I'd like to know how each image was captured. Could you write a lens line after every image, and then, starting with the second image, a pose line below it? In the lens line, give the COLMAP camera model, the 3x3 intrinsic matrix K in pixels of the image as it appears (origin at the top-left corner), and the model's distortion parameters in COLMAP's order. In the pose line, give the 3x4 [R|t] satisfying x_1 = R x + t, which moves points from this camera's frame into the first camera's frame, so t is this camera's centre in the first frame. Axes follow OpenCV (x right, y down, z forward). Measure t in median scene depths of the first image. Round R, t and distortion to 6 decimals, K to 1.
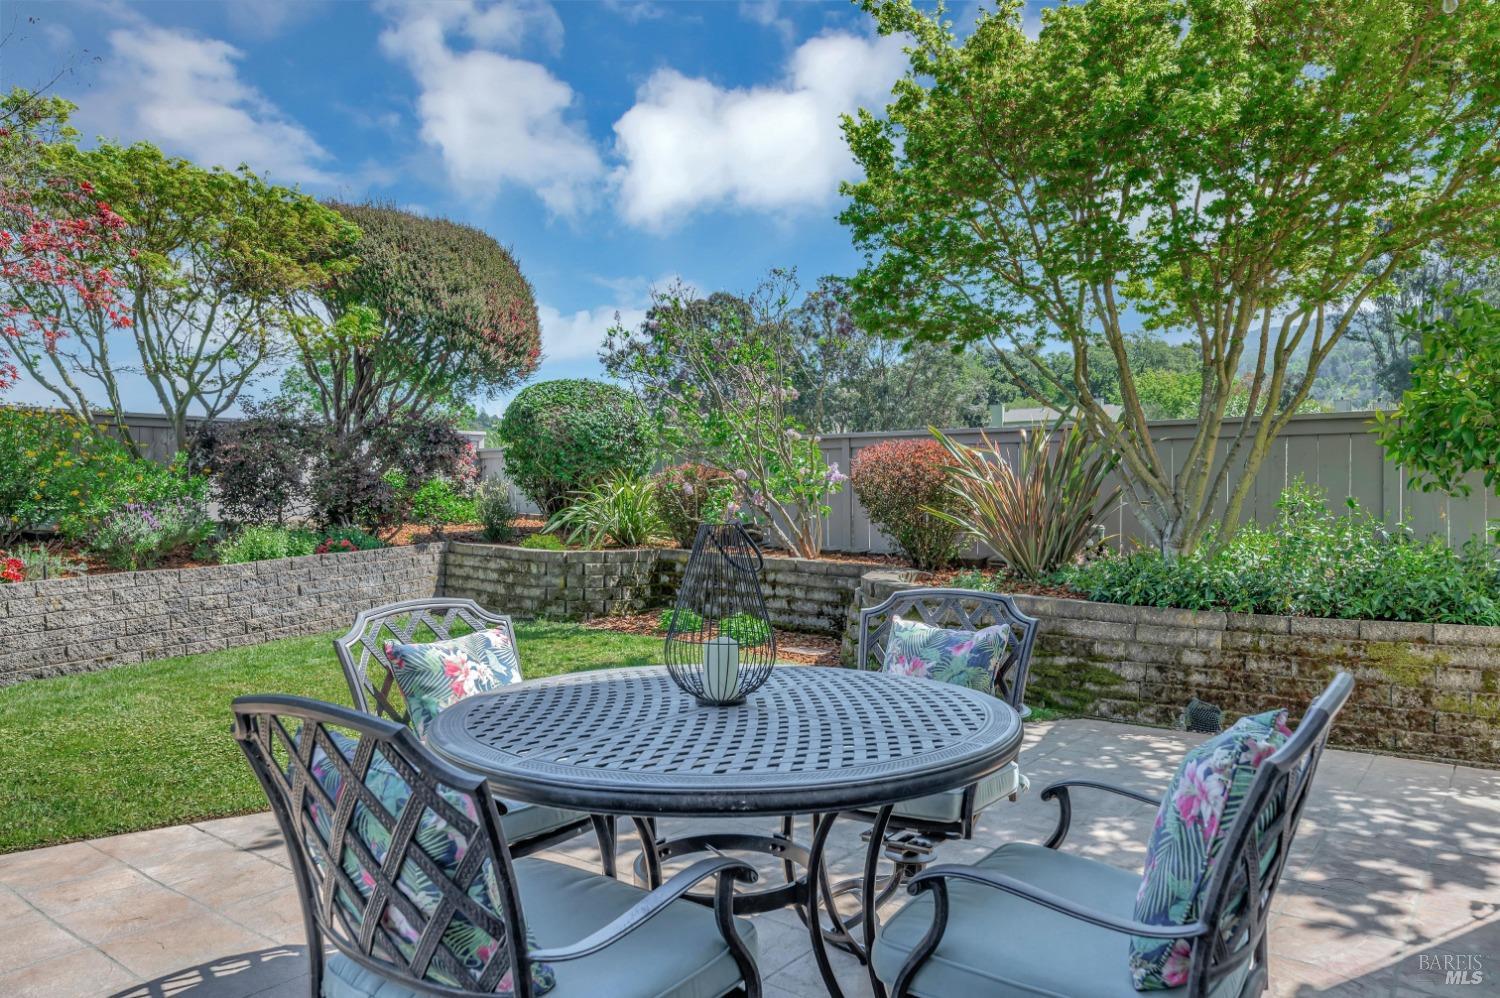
lens RADIAL K [[1010.0, 0, 749.6], [0, 1010.0, 497.7], [0, 0, 1]] dist [0.008741, -0.002286]
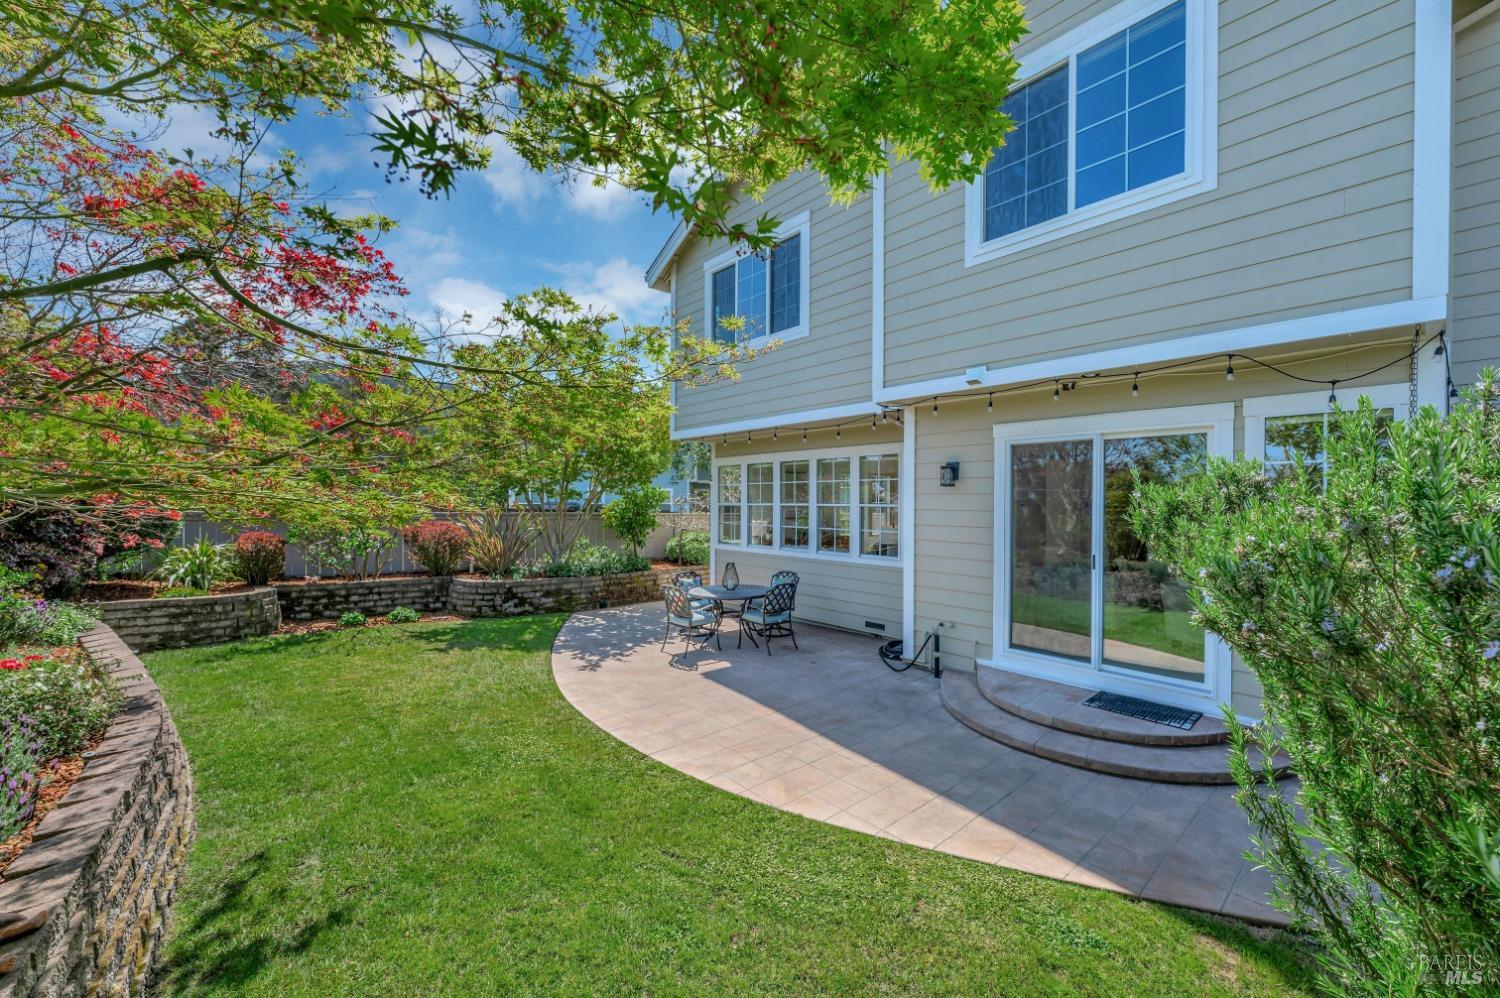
lens RADIAL K [[597.5, 0, 753.8], [0, 597.5, 502.6], [0, 0, 1]] dist [0.002514, 0.000640]
pose [[0.193355, 0.001555, 0.981128, -1.067071], [-0.000189, 0.999999, -0.001548, -0.100420], [-0.981129, 0.000113, 0.193355, 0.034378]]
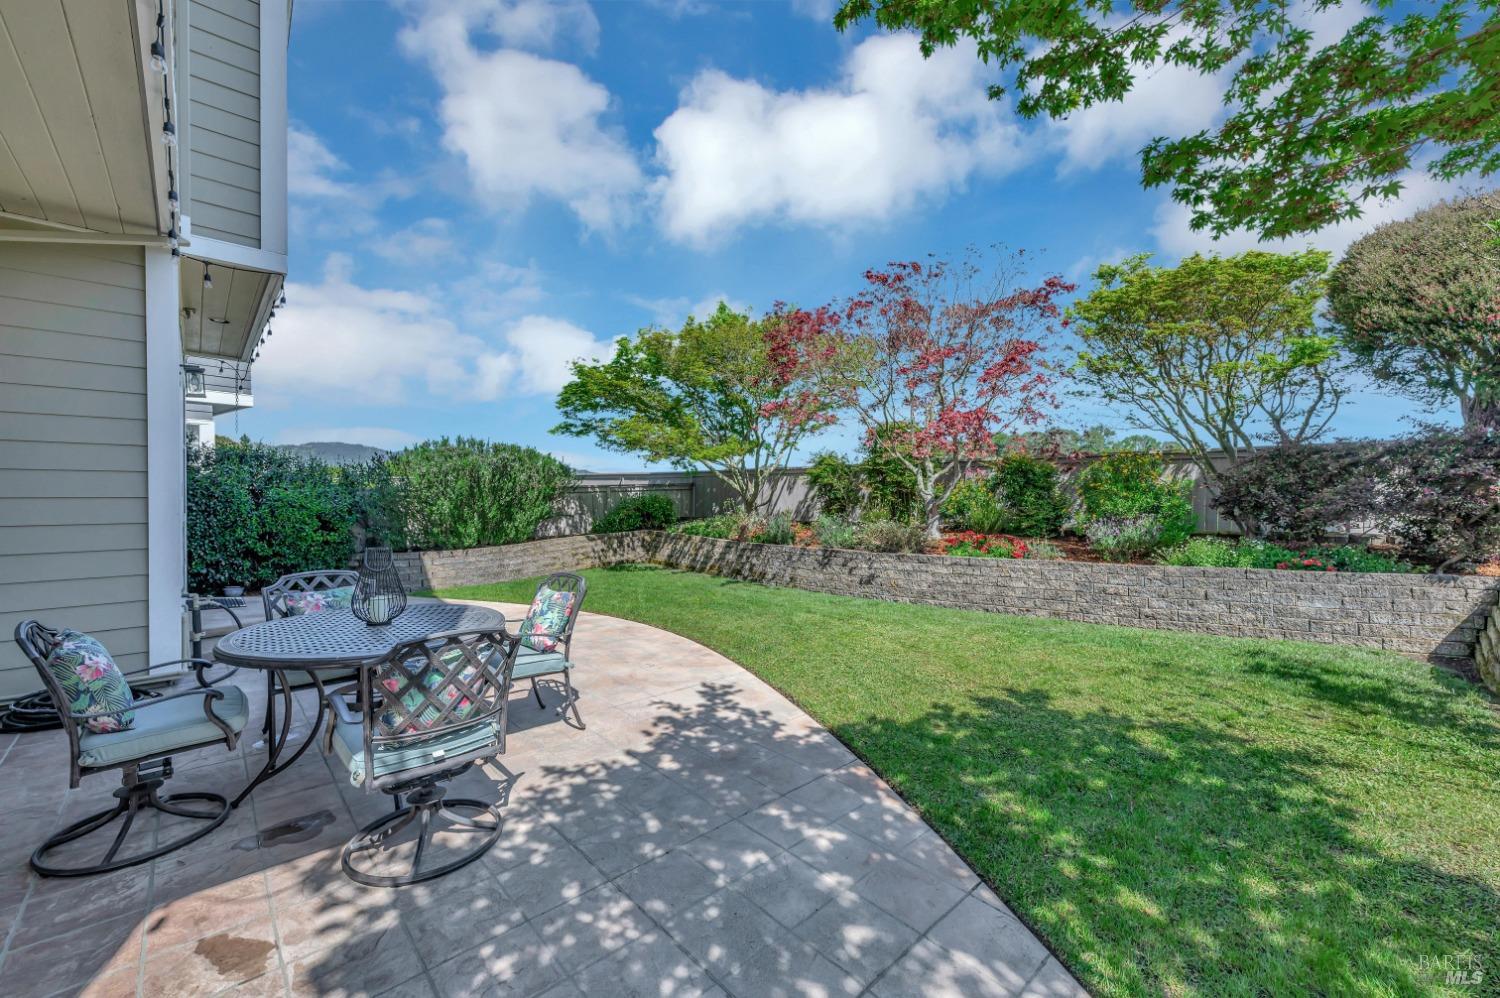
lens RADIAL K [[597.5, 0, 754.6], [0, 597.5, 498.5], [0, 0, 1]] dist [0.002514, 0.000640]
pose [[-0.156057, 0.009789, -0.987700, 0.344333], [-0.005177, 0.999929, 0.010728, -0.028687], [0.987734, 0.006787, -0.155995, 0.586934]]
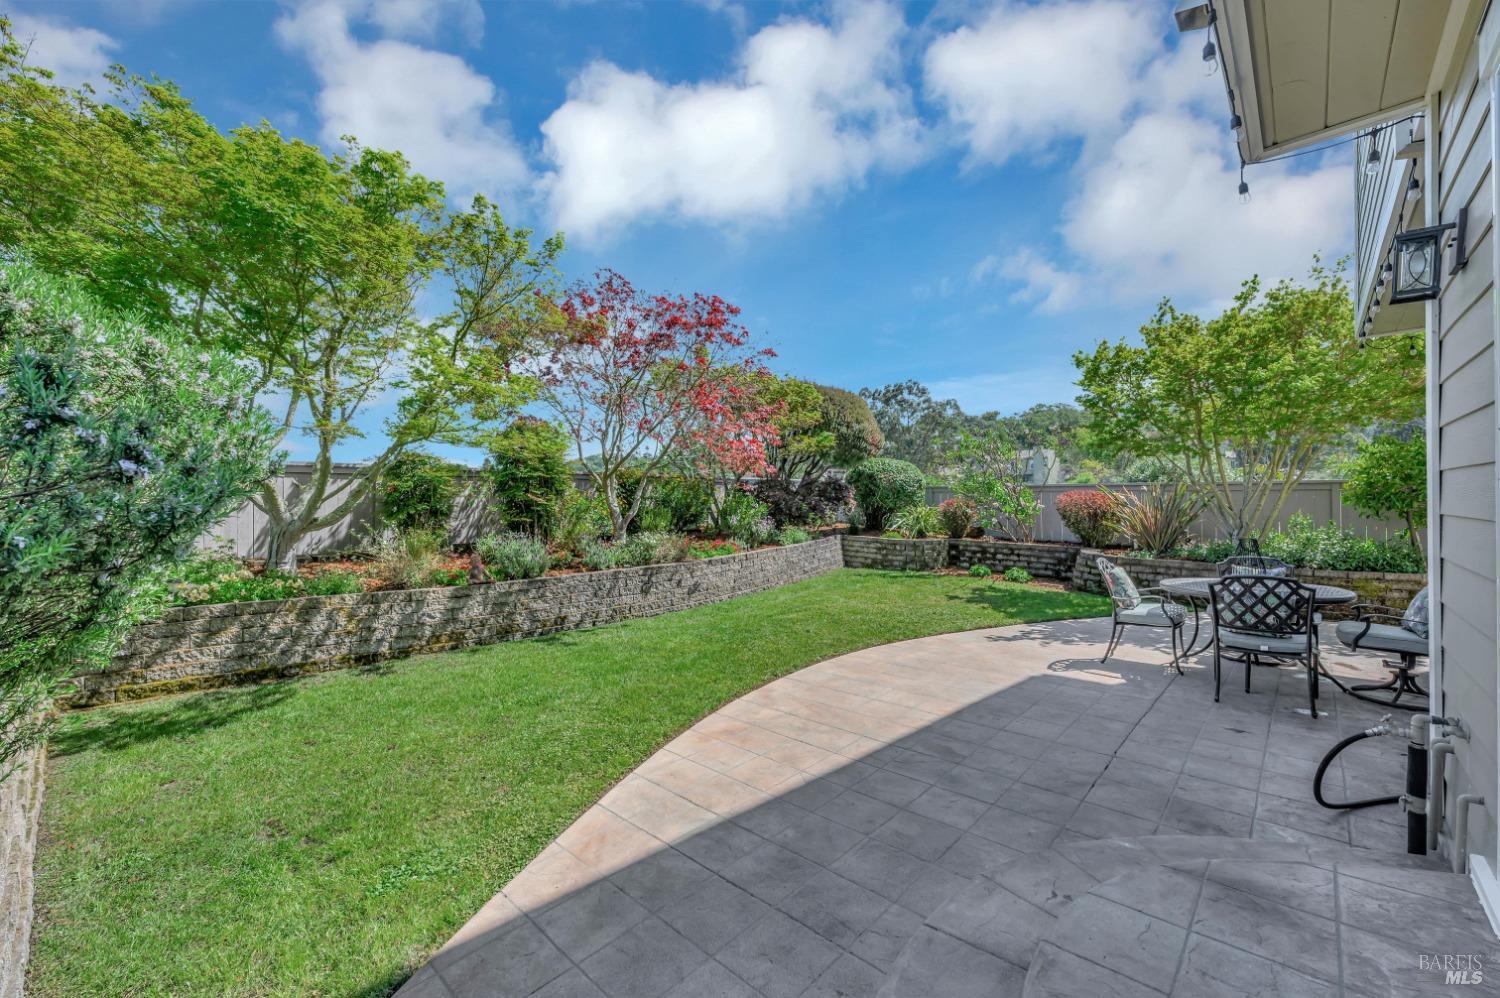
lens RADIAL K [[597.5, 0, 754.8], [0, 597.5, 500.6], [0, 0, 1]] dist [0.002514, 0.000640]
pose [[0.996055, -0.002243, -0.088708, -0.462476], [0.001751, 0.999983, -0.005619, -0.029635], [0.088719, 0.005441, 0.996042, -0.382193]]
